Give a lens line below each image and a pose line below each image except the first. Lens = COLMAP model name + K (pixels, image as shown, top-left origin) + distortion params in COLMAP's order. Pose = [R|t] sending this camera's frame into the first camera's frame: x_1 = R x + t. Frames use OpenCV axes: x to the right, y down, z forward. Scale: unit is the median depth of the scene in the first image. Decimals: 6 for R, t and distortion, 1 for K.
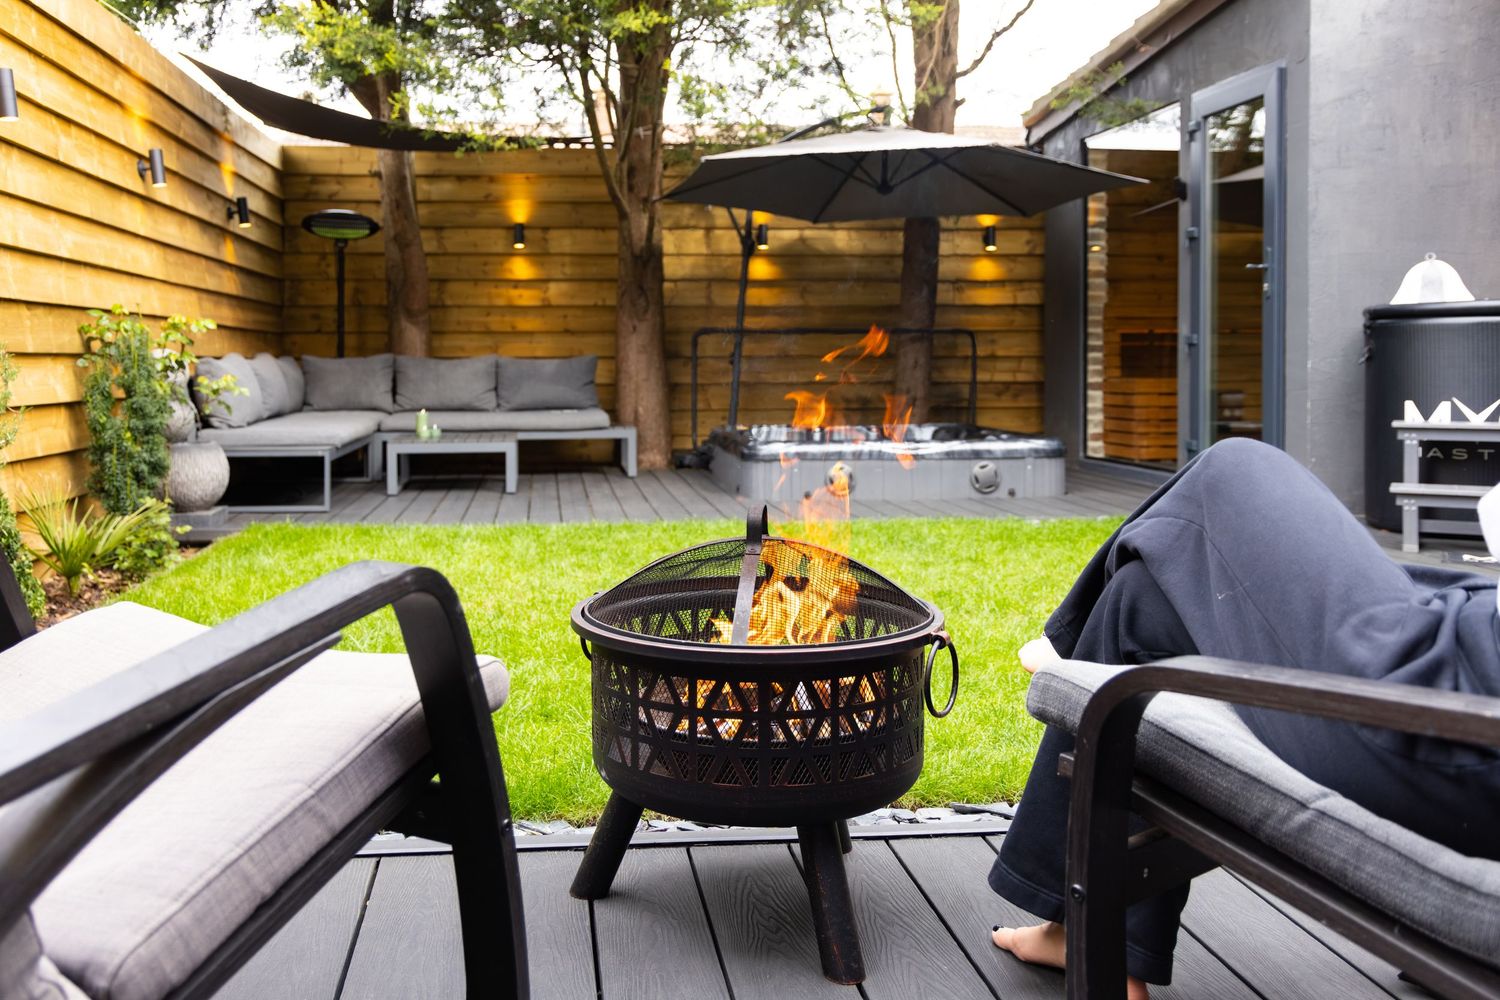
lens RADIAL K [[1295.2, 0, 665.2], [0, 1295.2, 382.6], [0, 0, 1]] dist [0.007251, -0.001507]
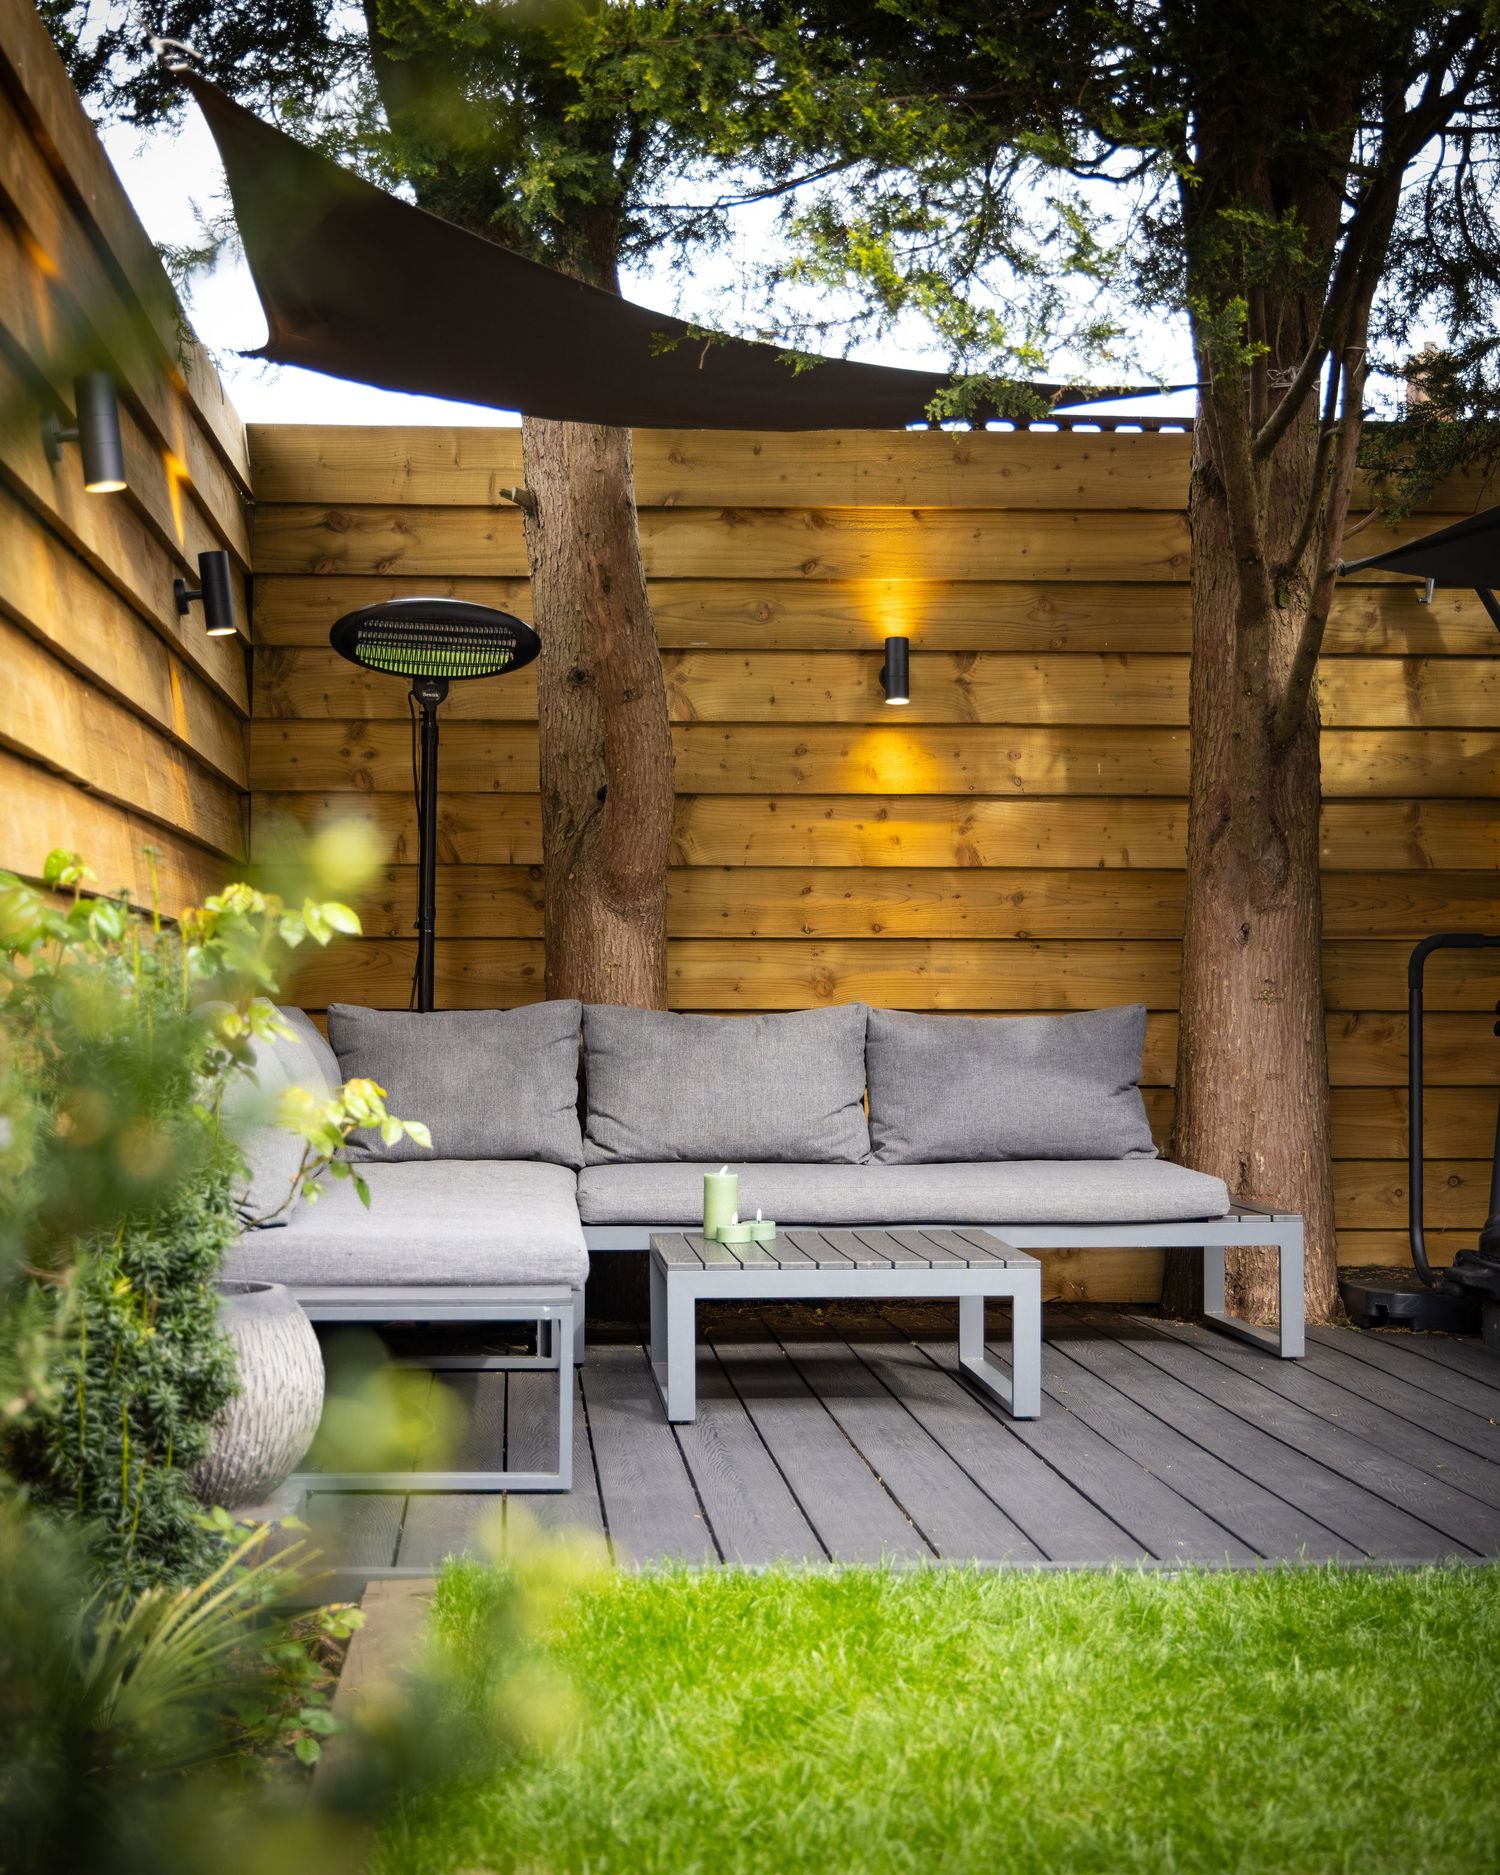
lens RADIAL K [[2964.4, 0, 743.0], [0, 2964.4, 1000.6], [0, 0, 1]] dist [0.003946, 0.016954]
pose [[0.999856, 0.003881, -0.016543, -0.148046], [-0.004148, 0.999861, -0.016135, -0.008882], [0.016478, 0.016201, 0.999733, 0.180383]]
